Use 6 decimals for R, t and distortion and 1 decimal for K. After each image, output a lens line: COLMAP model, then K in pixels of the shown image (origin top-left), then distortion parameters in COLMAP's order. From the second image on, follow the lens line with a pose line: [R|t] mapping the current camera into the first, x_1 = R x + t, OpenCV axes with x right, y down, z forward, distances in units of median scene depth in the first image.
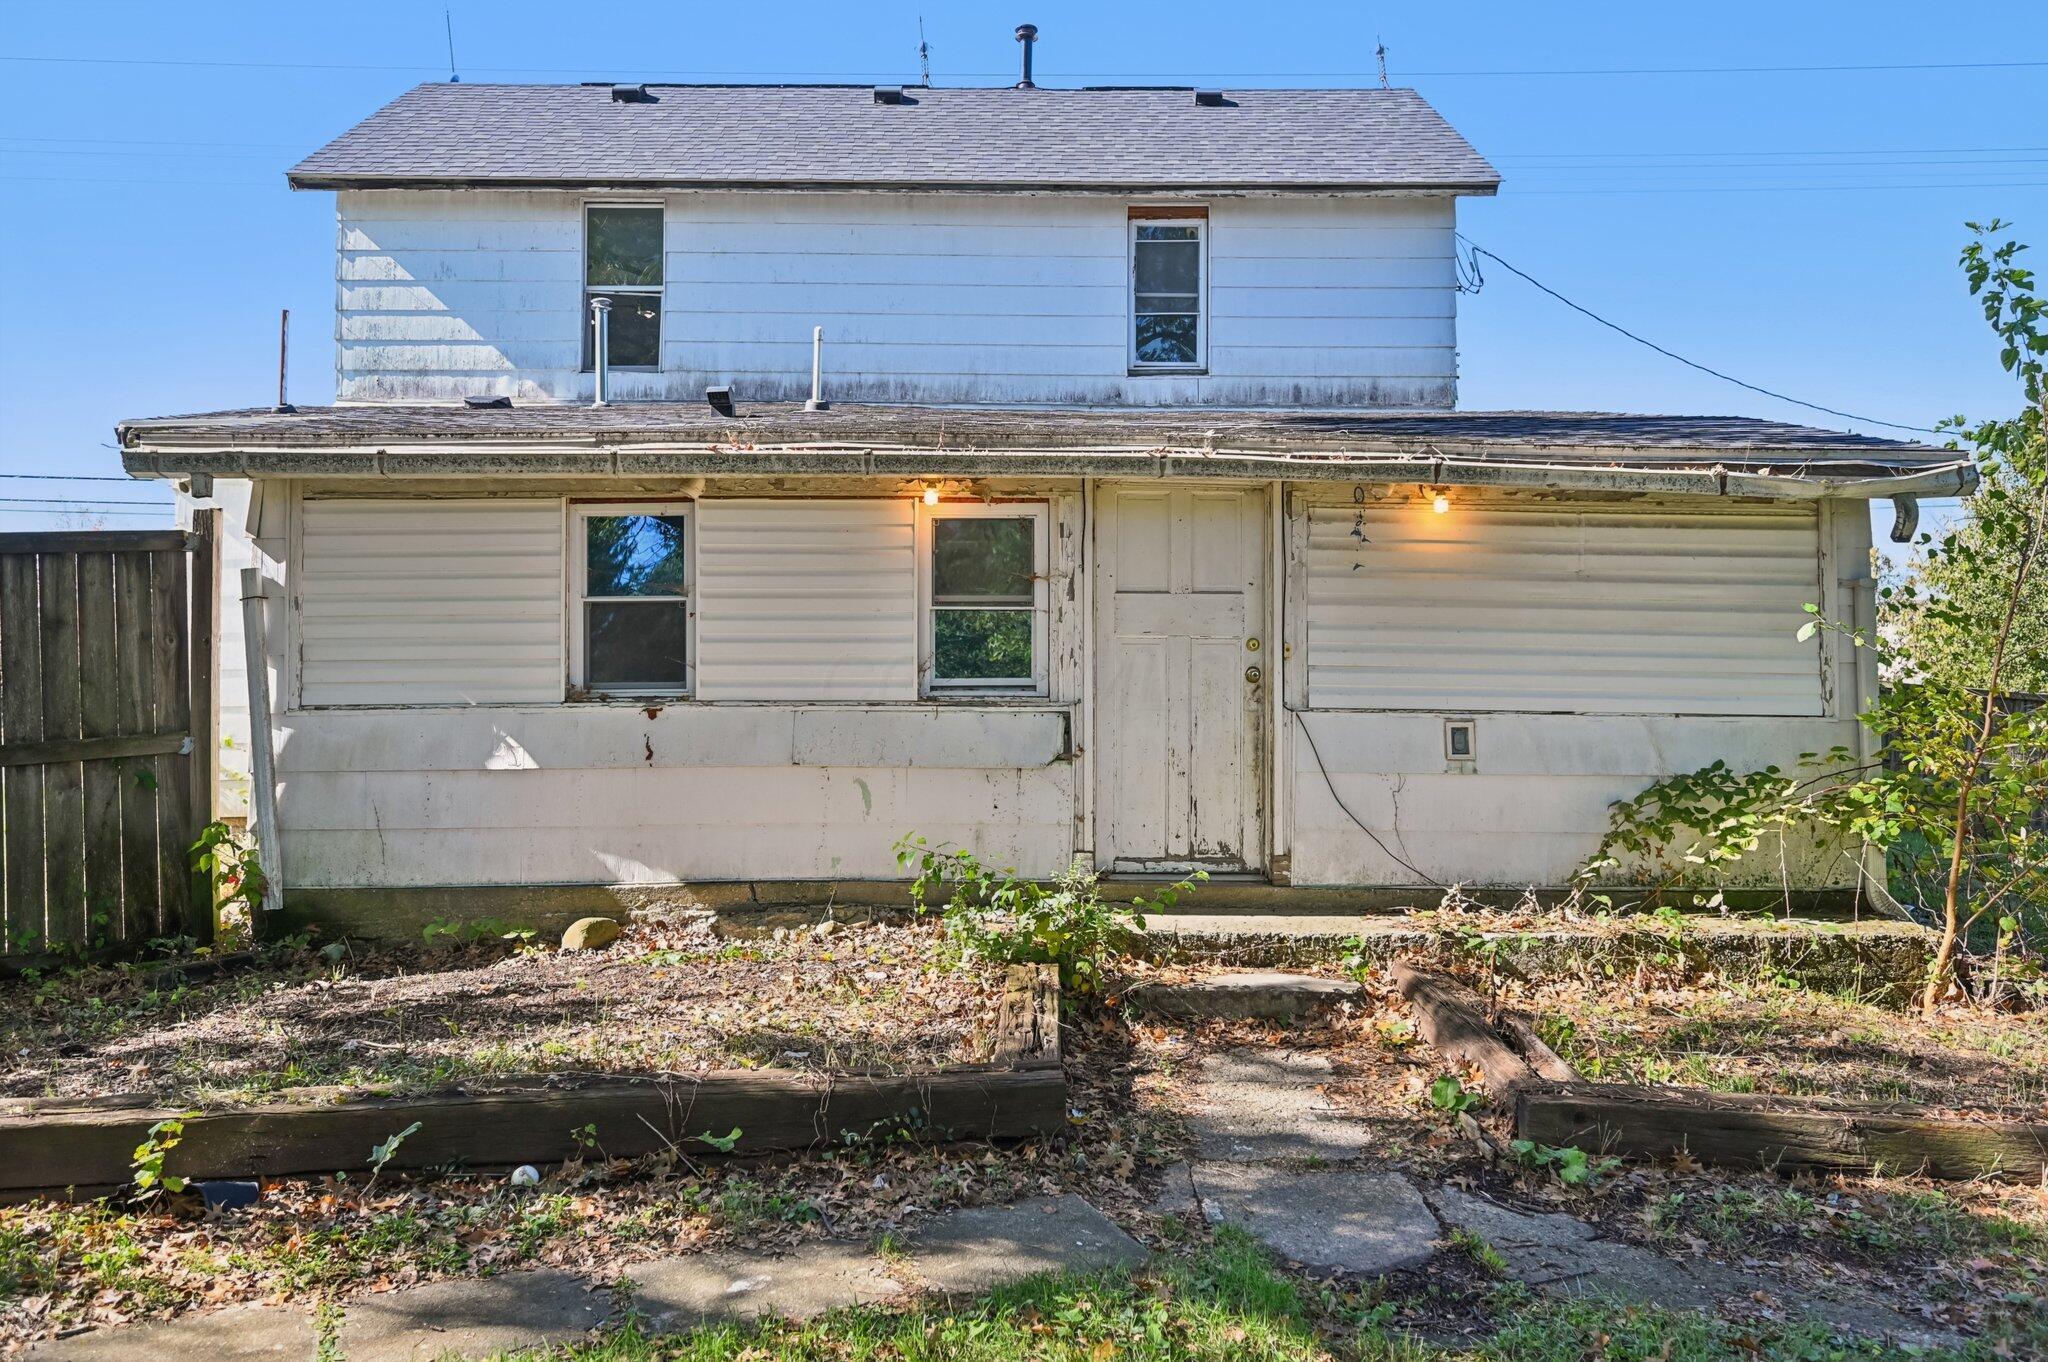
lens RADIAL K [[1388.1, 0, 1024.0], [0, 1388.1, 681.0], [0, 0, 1]] dist [-0.003519, -0.000291]
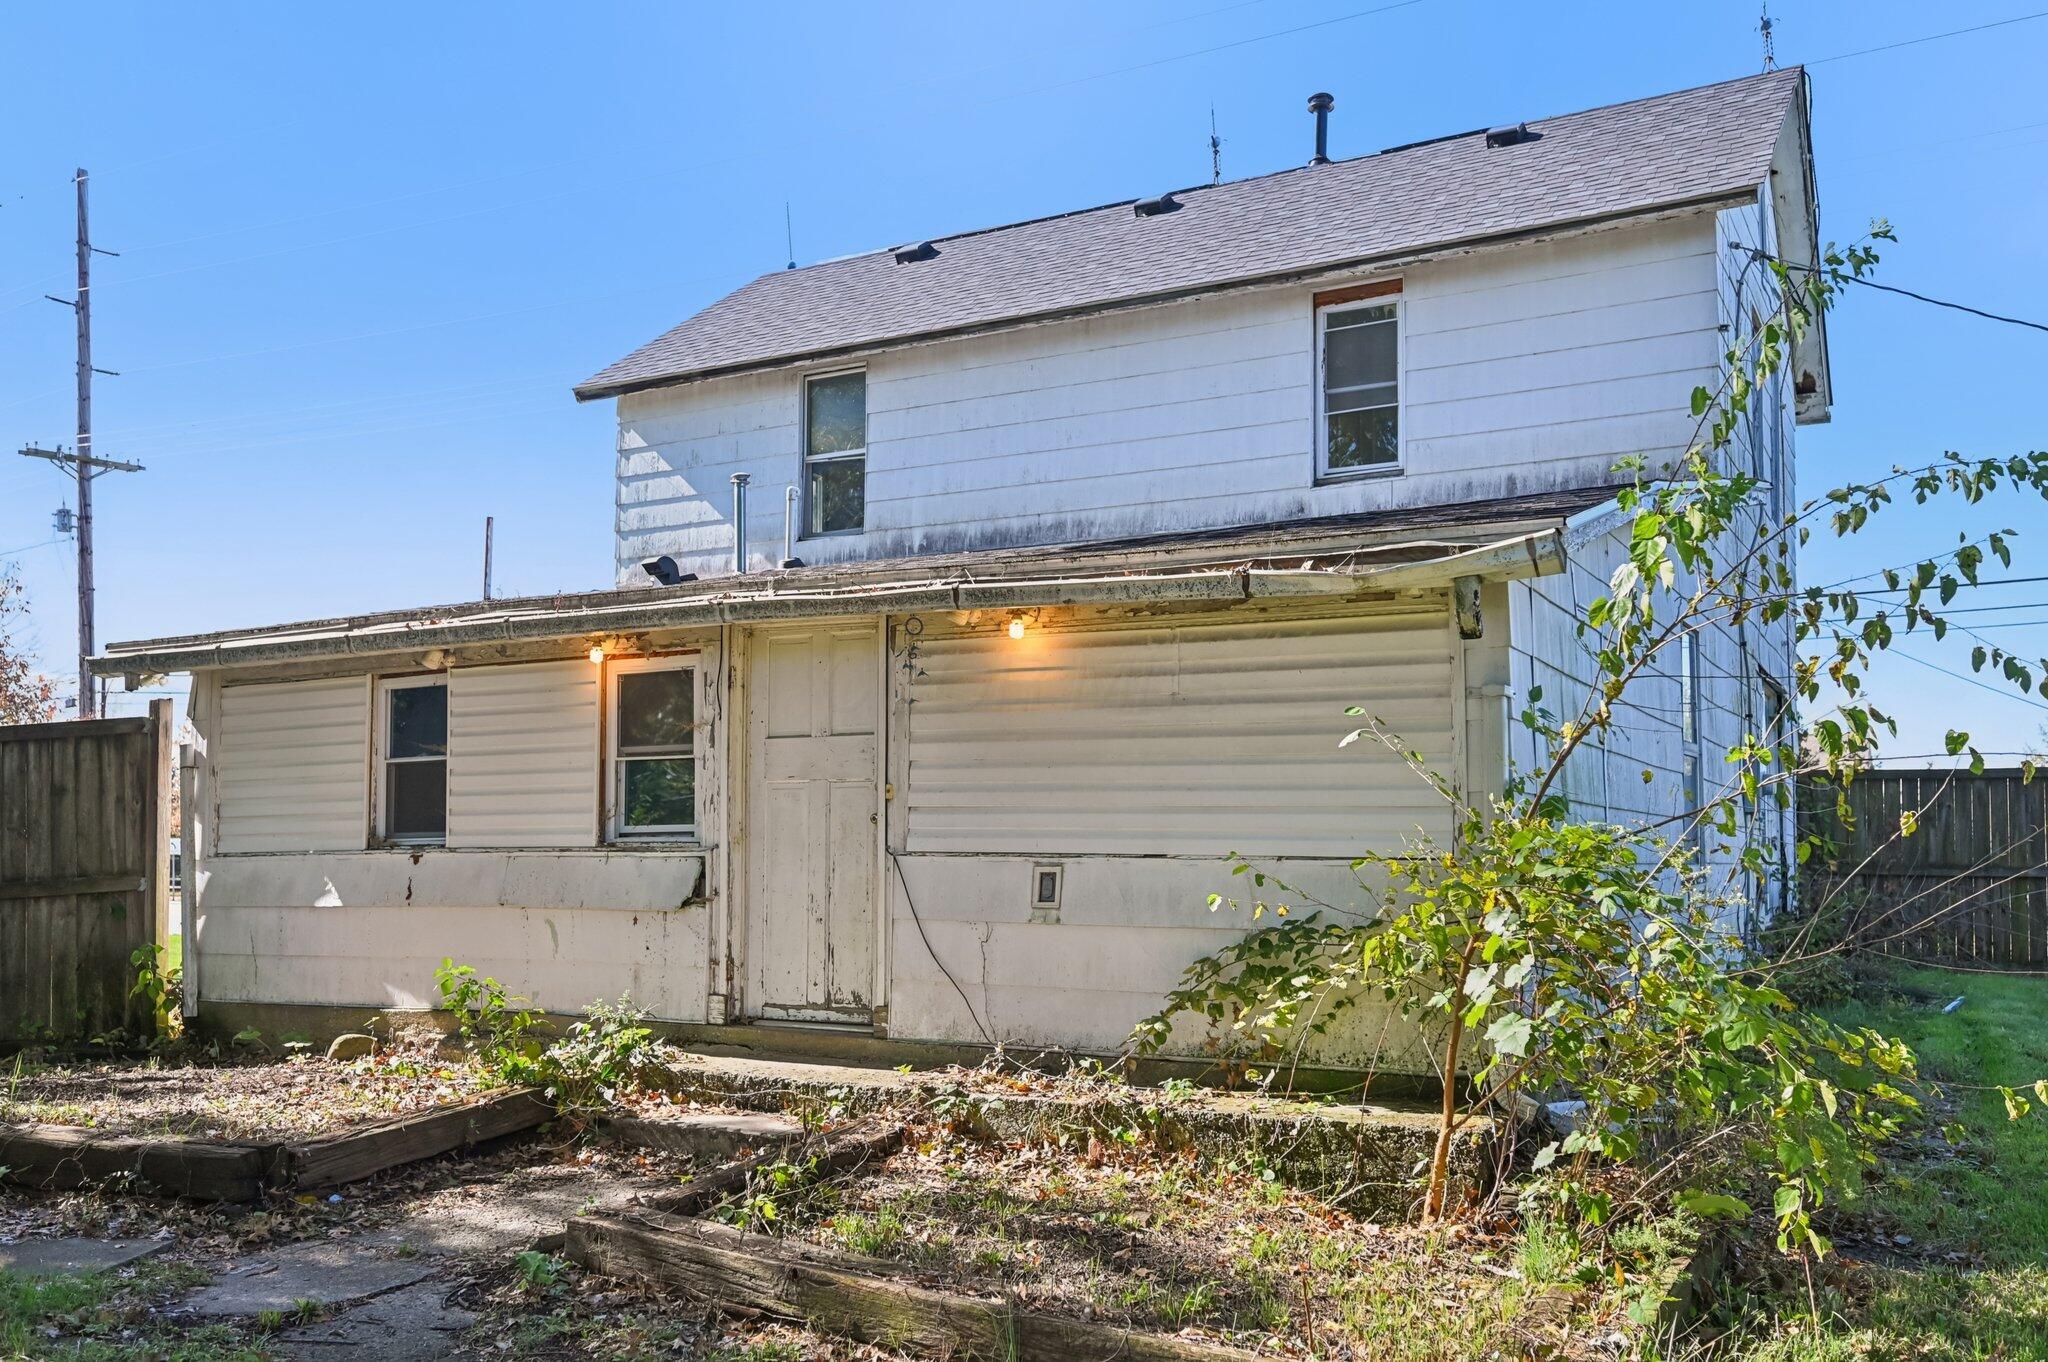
lens RADIAL K [[1621.0, 0, 1023.9], [0, 1621.0, 798.6], [0, 0, 1]] dist [-0.005131, 0.001792]
pose [[0.885451, -0.019871, -0.464308, 0.789255], [0.003211, 0.999323, -0.036645, 0.023976], [0.464722, 0.030957, 0.884916, 0.053752]]
